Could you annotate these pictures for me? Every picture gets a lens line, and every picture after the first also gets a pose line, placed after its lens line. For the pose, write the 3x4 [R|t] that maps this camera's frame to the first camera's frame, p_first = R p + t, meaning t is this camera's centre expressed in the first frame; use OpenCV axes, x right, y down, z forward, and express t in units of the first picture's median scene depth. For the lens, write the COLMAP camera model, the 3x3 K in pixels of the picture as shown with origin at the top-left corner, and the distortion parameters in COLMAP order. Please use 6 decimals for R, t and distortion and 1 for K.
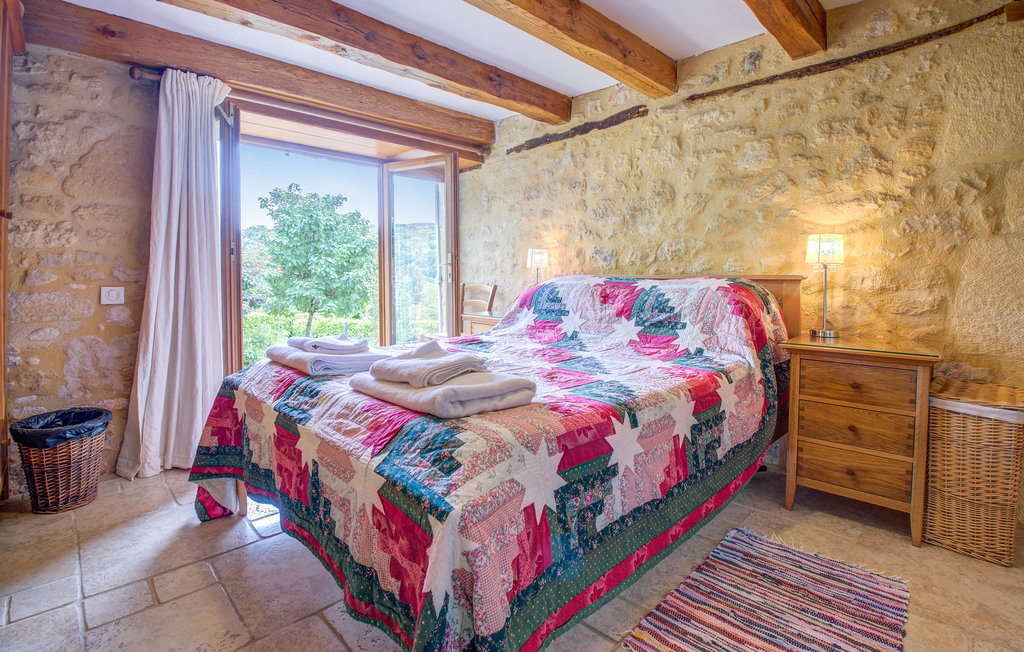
lens RADIAL K [[475.2, 0, 512.0], [0, 475.2, 326.0], [0, 0, 1]] dist [-0.039882, 0.000049]
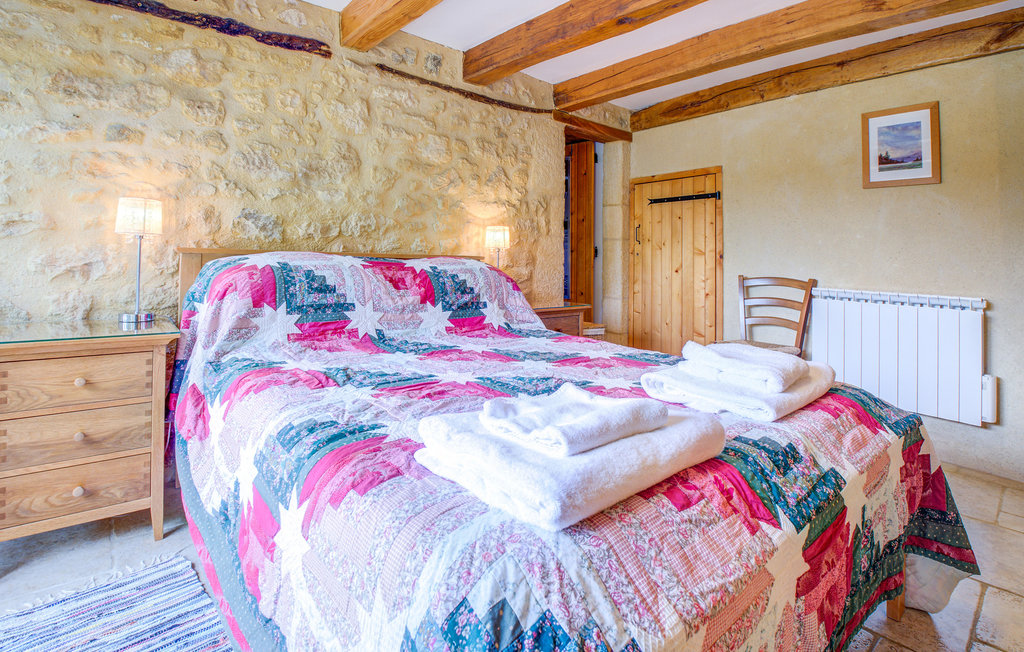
lens RADIAL K [[501.1, 0, 512.5], [0, 501.1, 270.2], [0, 0, 1]] dist [-0.048334, -0.000604]
pose [[0.042957, -0.023565, 0.998799, -0.624156], [0.077210, 0.996810, 0.020198, -0.079125], [-0.996089, 0.076250, 0.044639, 0.735989]]
